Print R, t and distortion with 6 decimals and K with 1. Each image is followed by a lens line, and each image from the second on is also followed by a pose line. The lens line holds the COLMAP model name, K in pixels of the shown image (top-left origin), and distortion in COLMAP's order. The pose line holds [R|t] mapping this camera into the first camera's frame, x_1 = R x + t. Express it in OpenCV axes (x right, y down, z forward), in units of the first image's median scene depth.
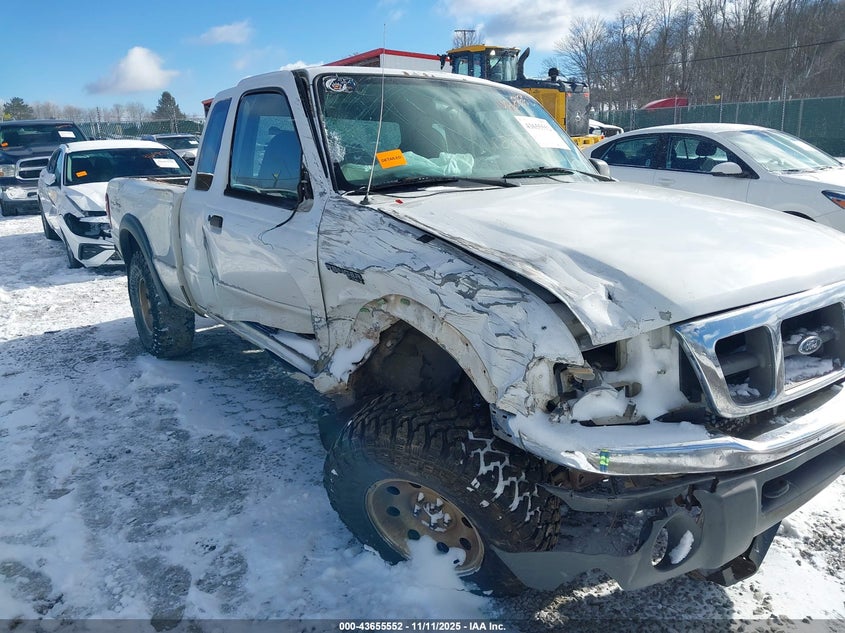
lens RADIAL K [[661.7, 0, 422.5], [0, 661.7, 316.5], [0, 0, 1]] dist [0.045438, -0.051918]
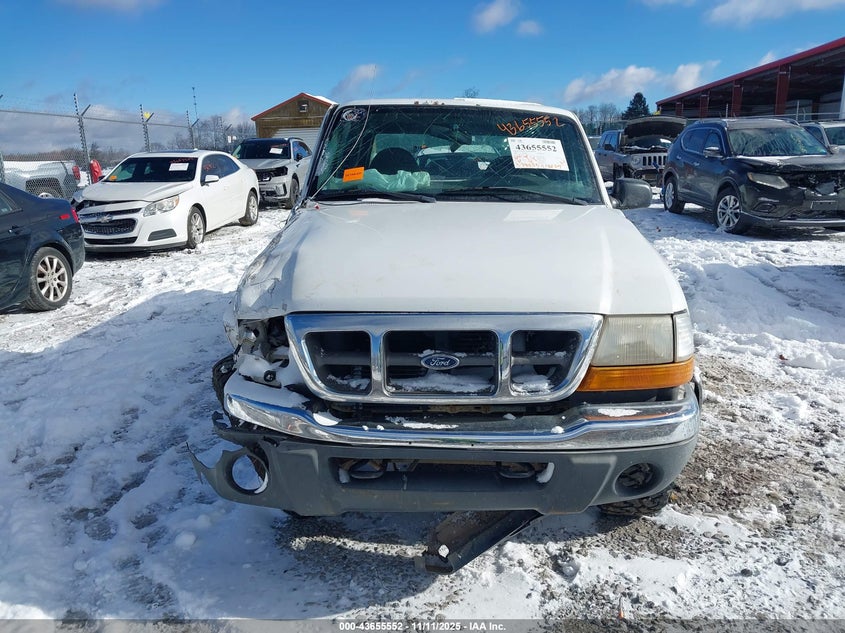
lens RADIAL K [[678.2, 0, 423.5], [0, 678.2, 325.5], [0, 0, 1]] dist [0.004152, 0.000564]
pose [[0.783683, 0.170211, -0.597385, 0.860263], [-0.165076, 0.984211, 0.063871, -0.059495], [0.598825, 0.048559, 0.799407, 0.065357]]
